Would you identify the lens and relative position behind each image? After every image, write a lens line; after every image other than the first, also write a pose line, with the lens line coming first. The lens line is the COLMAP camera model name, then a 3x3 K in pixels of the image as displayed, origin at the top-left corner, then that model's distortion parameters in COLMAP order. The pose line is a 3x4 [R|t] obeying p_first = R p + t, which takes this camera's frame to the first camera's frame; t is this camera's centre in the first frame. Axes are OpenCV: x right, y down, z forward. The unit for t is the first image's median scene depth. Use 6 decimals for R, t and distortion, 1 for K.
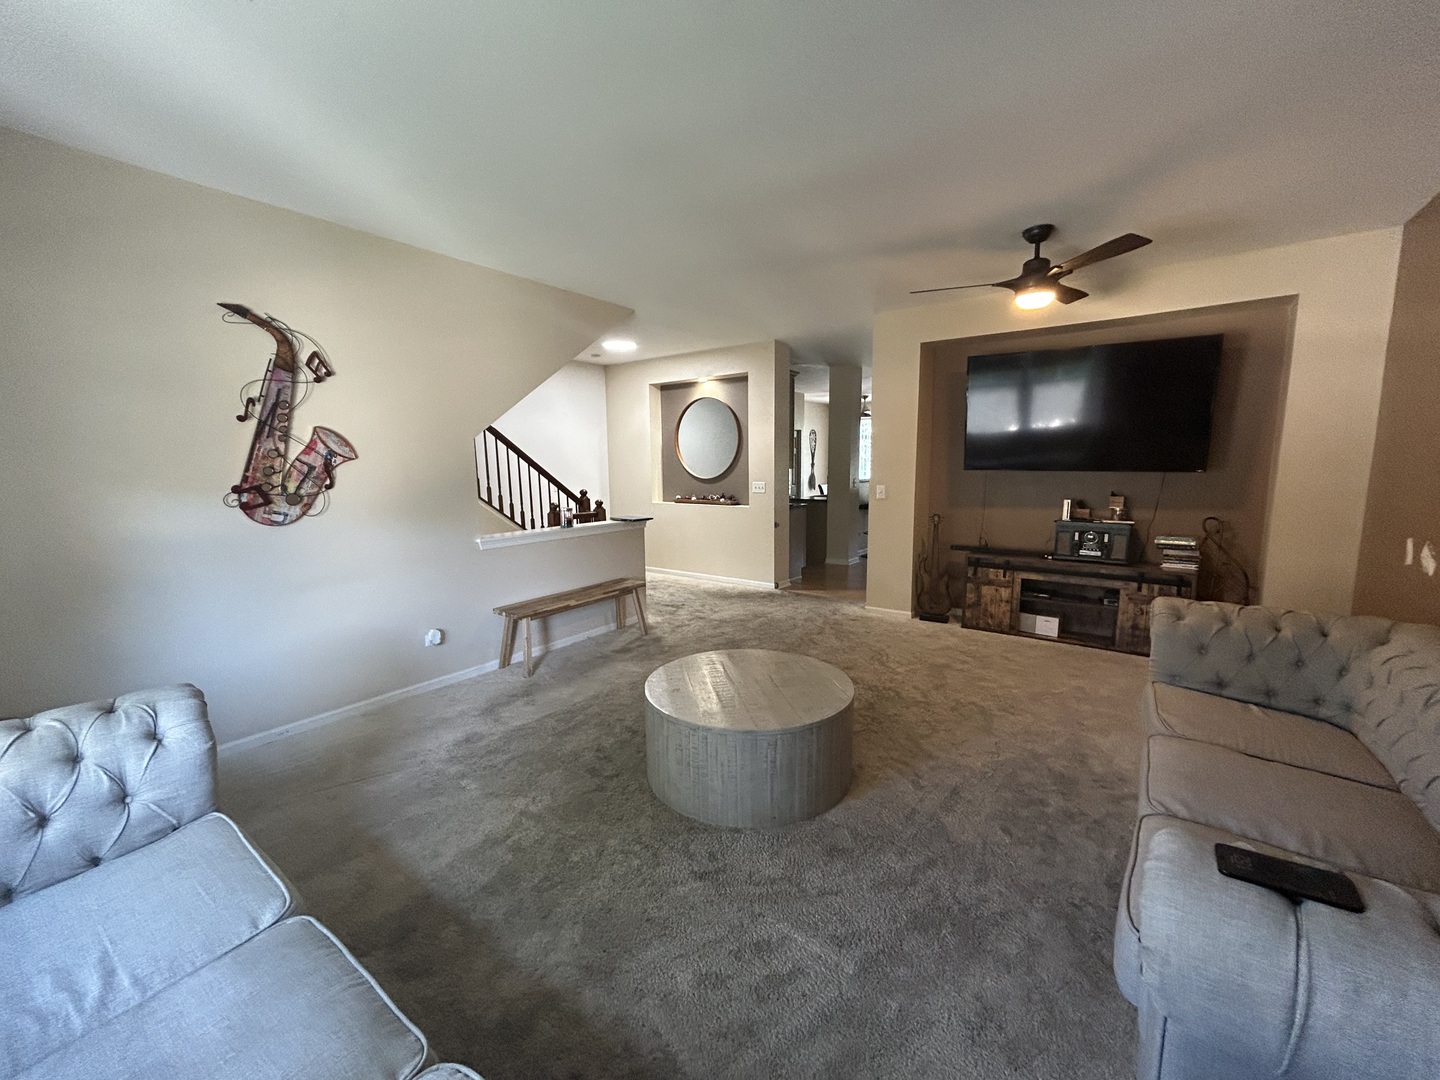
lens RADIAL K [[578.7, 0, 720.0], [0, 578.7, 540.0], [0, 0, 1]] dist [-0.000108, 0.000030]
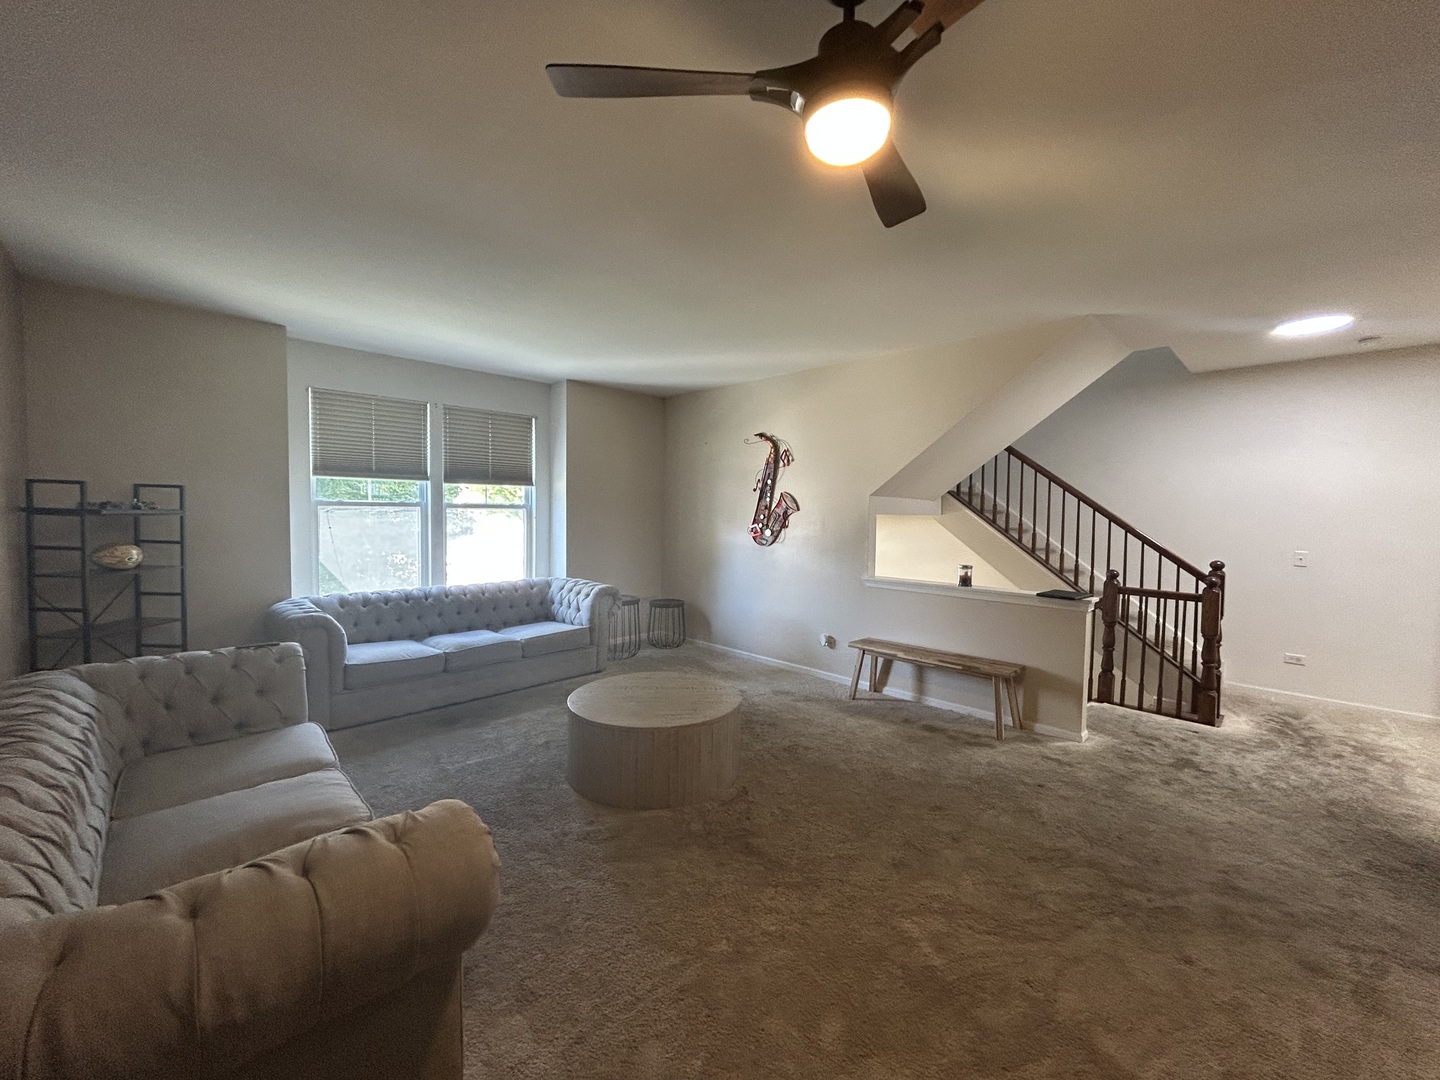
lens RADIAL K [[578.7, 0, 720.0], [0, 578.7, 540.0], [0, 0, 1]] dist [-0.000108, 0.000030]
pose [[-0.145669, 0.063139, -0.987317, 1.010568], [-0.144767, 0.985859, 0.084405, -0.167972], [0.978684, 0.155226, -0.134469, 1.036283]]
